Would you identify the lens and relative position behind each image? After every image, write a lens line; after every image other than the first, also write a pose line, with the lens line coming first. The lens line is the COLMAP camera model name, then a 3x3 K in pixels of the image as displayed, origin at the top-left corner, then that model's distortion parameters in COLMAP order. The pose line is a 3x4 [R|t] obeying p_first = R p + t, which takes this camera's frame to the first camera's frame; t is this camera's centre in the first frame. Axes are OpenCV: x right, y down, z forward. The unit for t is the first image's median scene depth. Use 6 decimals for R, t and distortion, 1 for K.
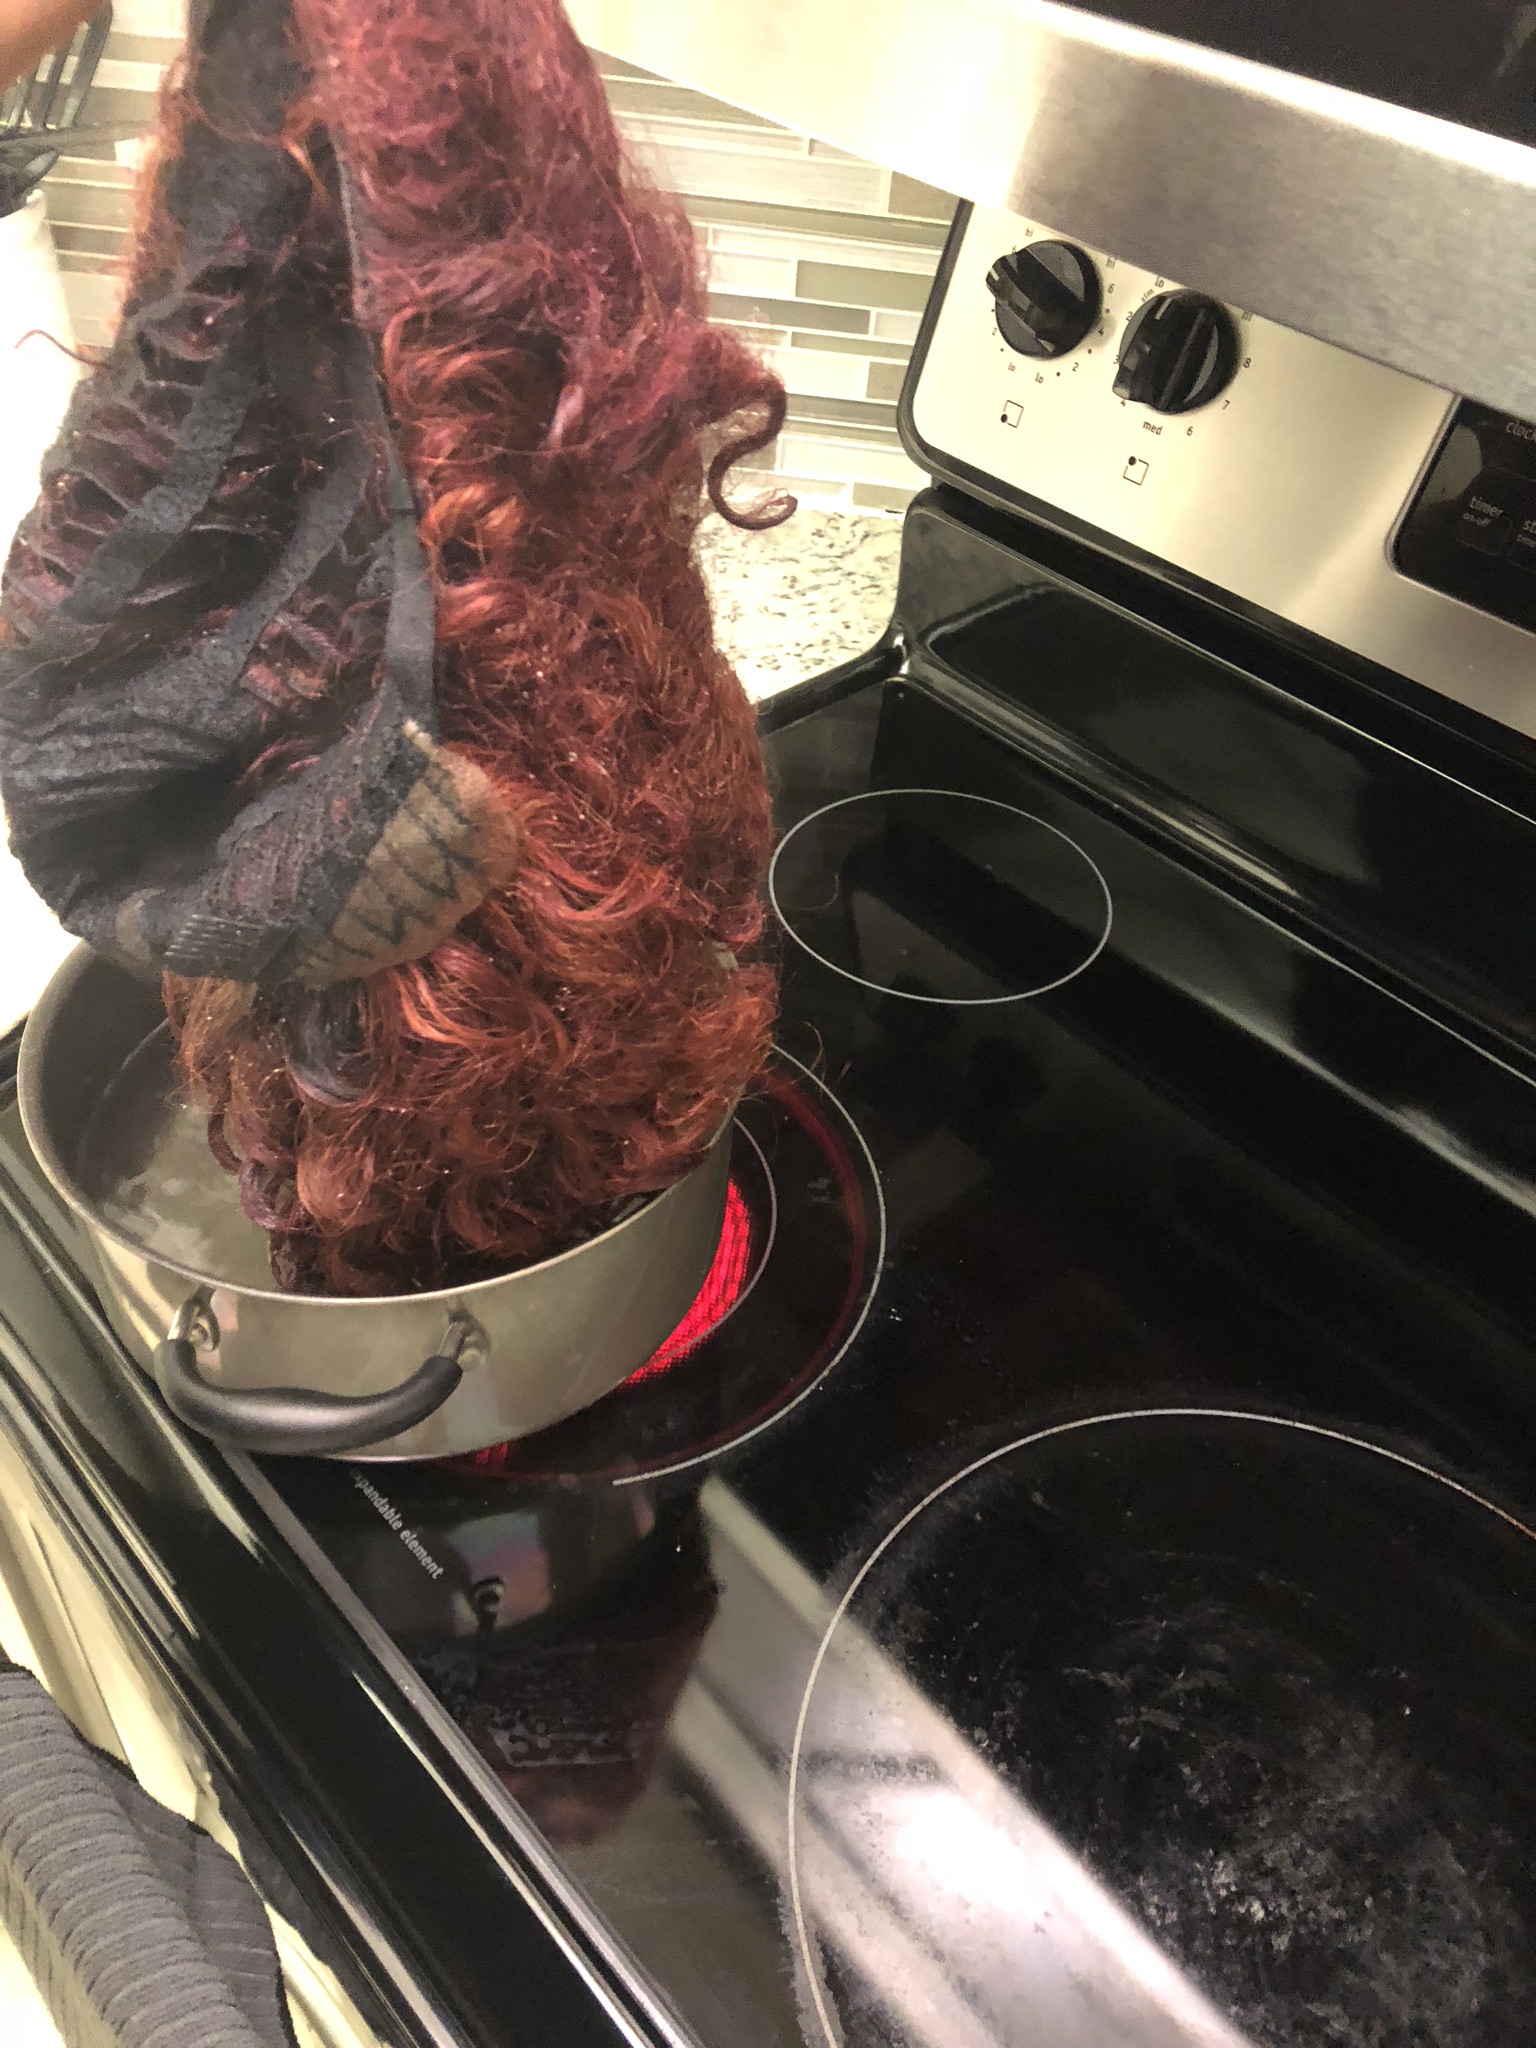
lens RADIAL K [[1670.7, 0, 760.3], [0, 1670.7, 1042.1], [0, 0, 1]] dist [-0.002122, -0.002800]
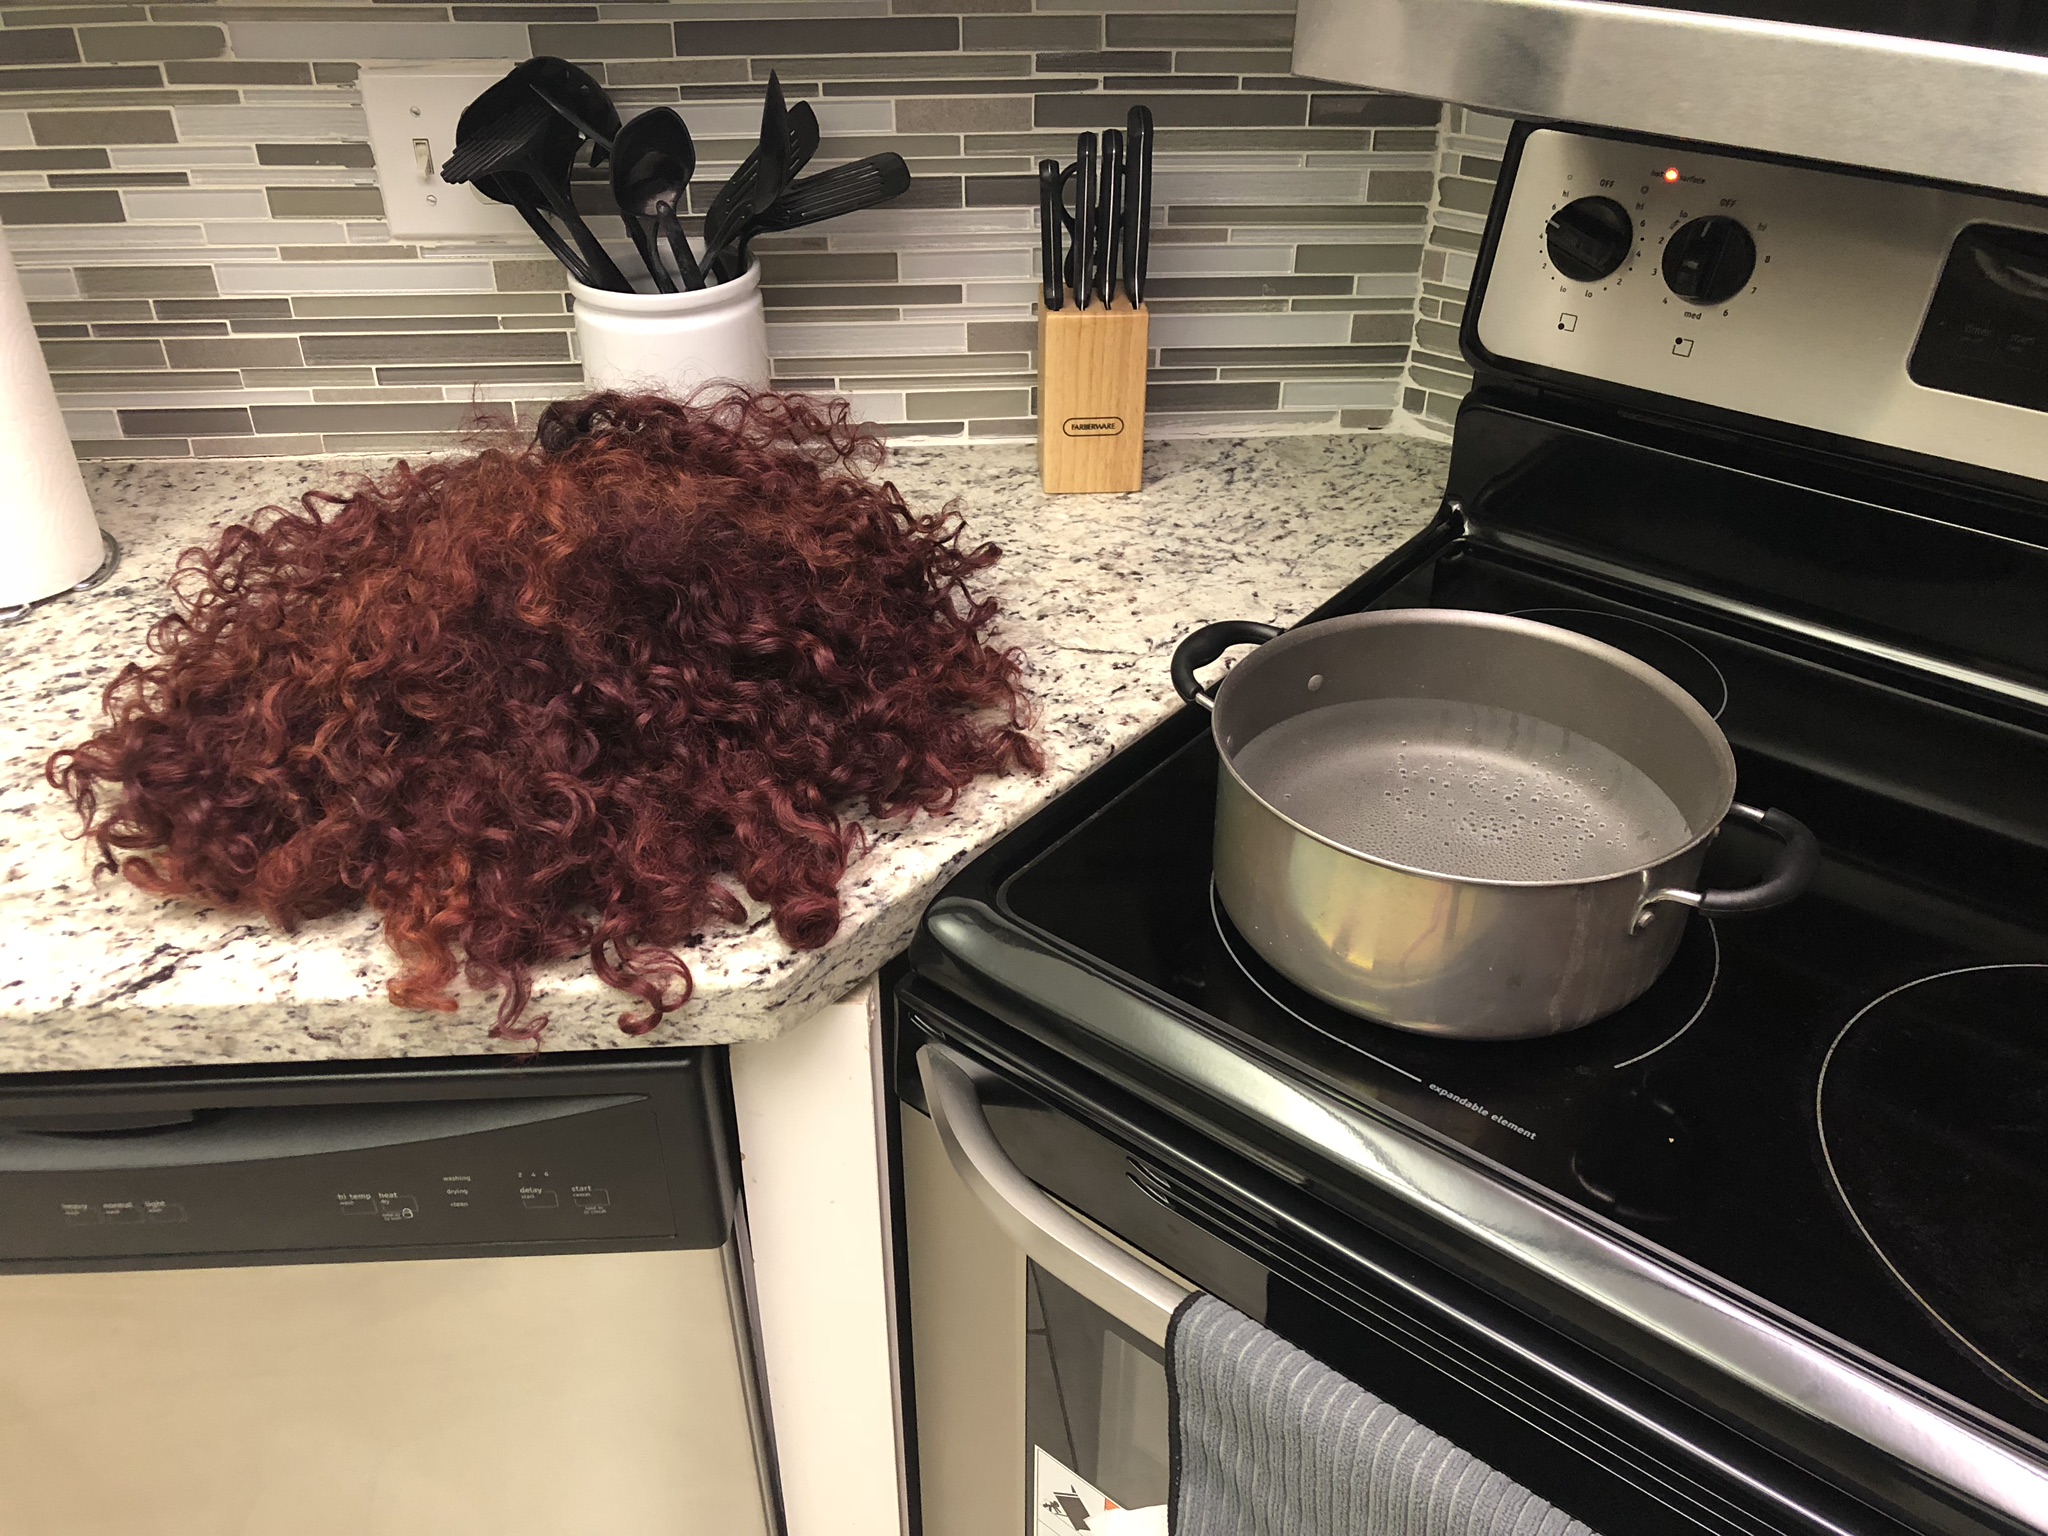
lens RADIAL K [[1670.7, 0, 999.3], [0, 1670.7, 783.1], [0, 0, 1]] dist [-0.002122, -0.002800]
pose [[0.988222, -0.138242, 0.065619, -0.461282], [0.146626, 0.978131, -0.147514, 0.123288], [-0.043791, 0.155398, 0.986881, -0.259954]]
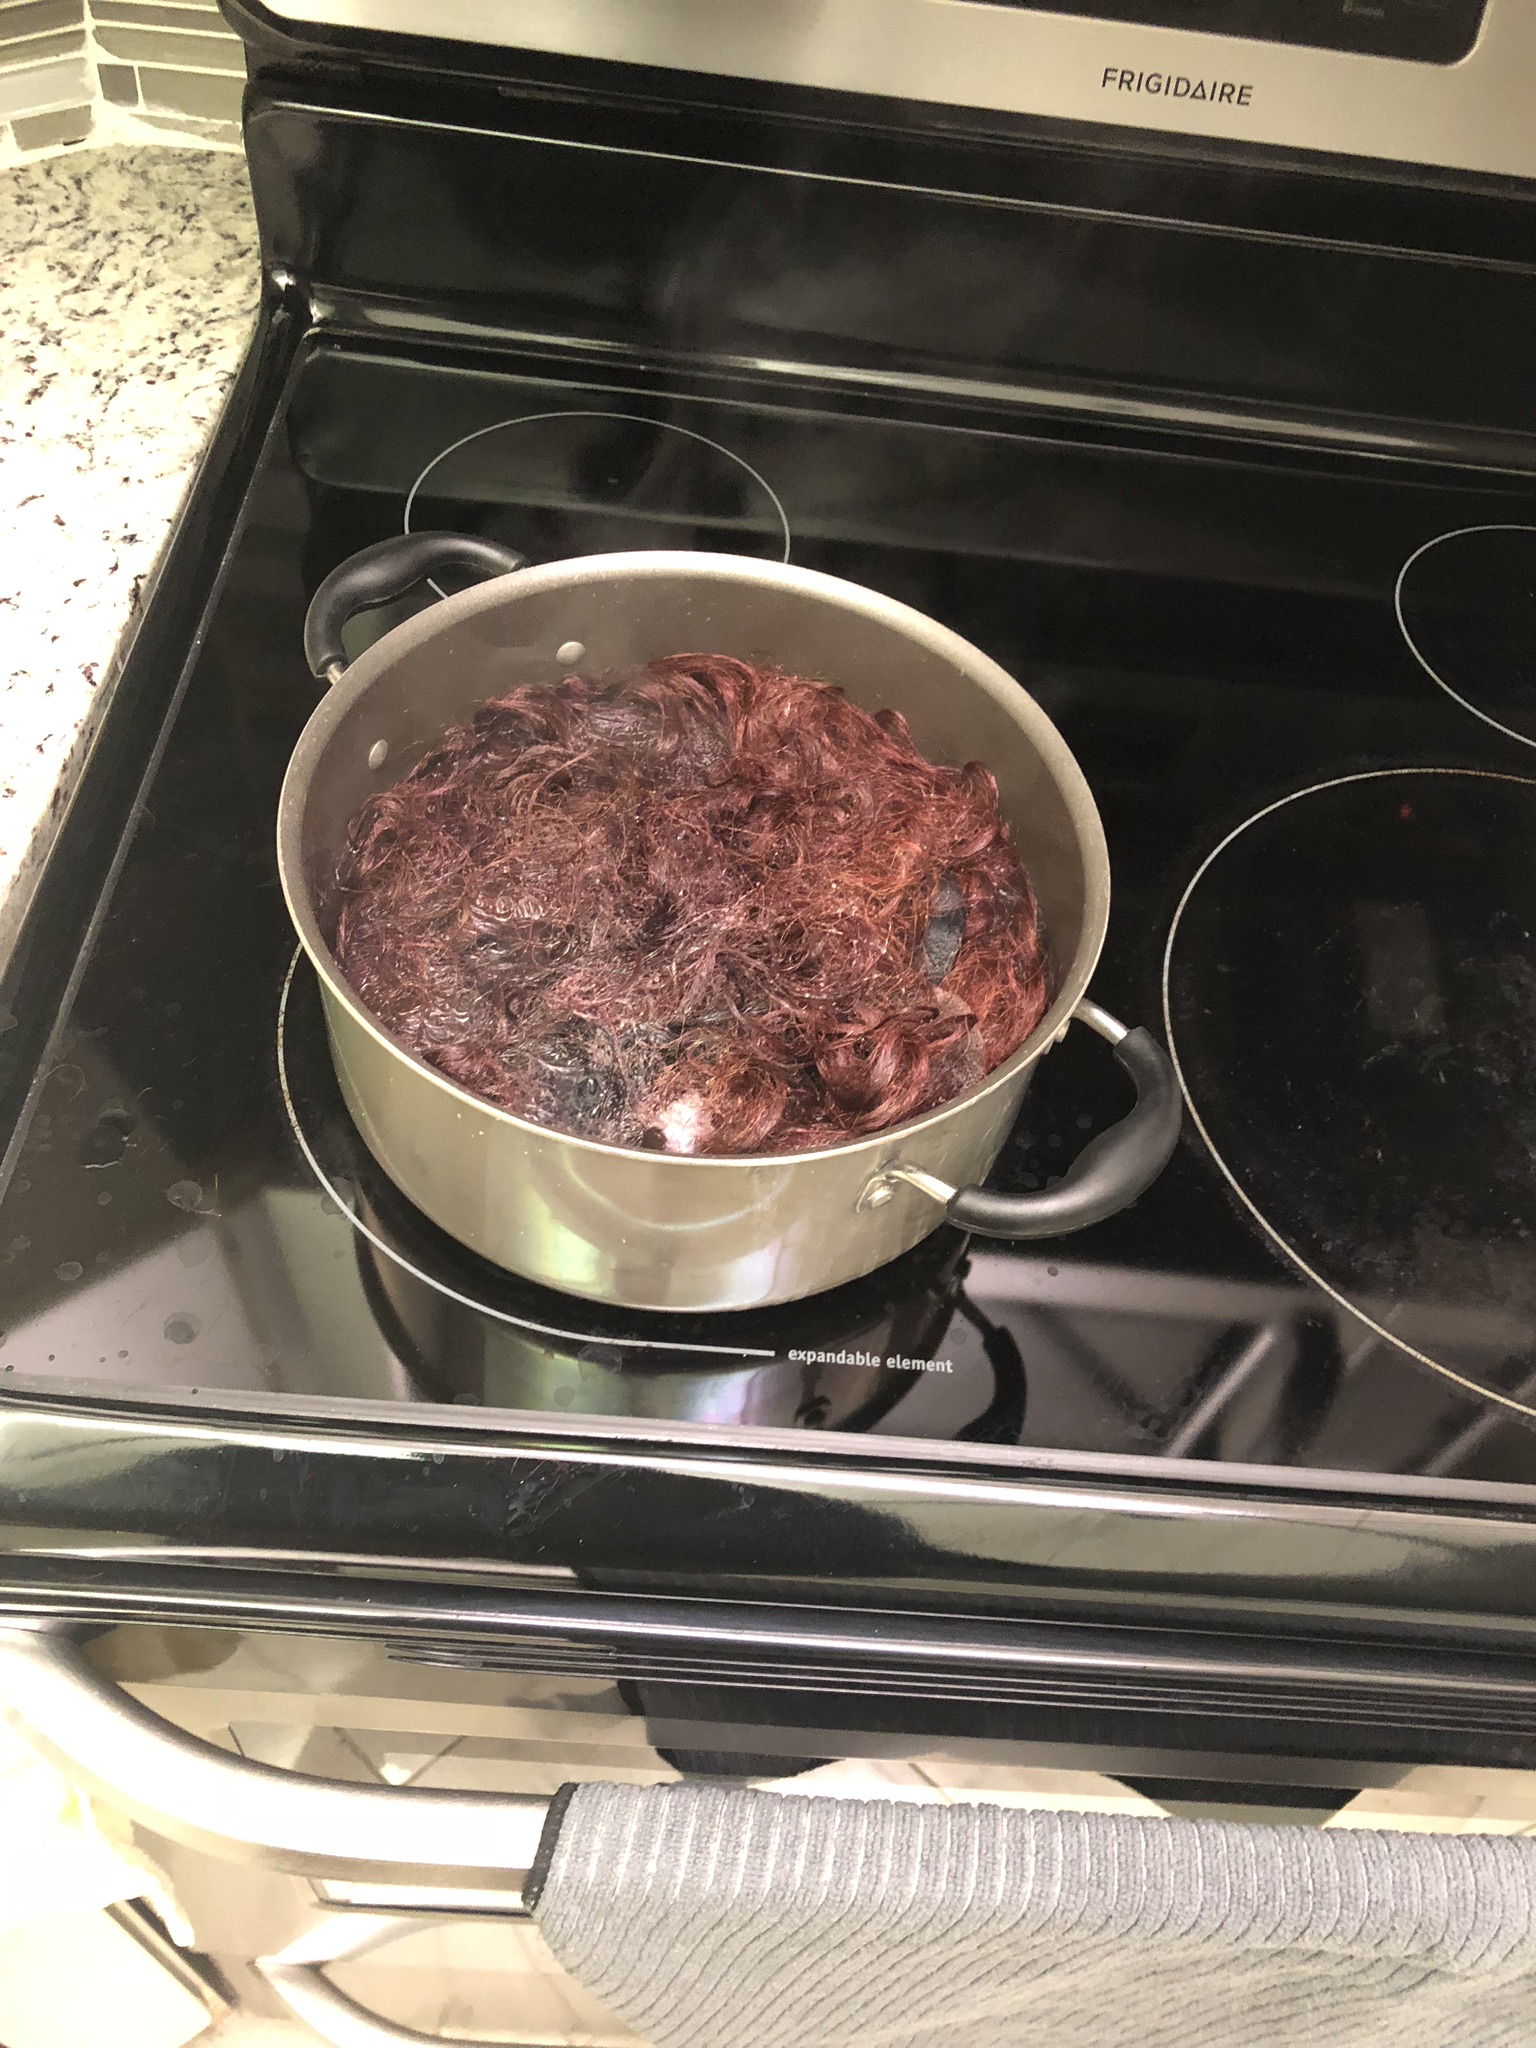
lens RADIAL K [[1670.7, 0, 805.5], [0, 1670.7, 1001.8], [0, 0, 1]] dist [-0.002122, -0.002800]
pose [[0.695302, -0.560027, 0.450472, -0.388514], [0.433256, 0.826684, 0.359003, -0.163506], [-0.573449, -0.054446, 0.817430, 0.183146]]
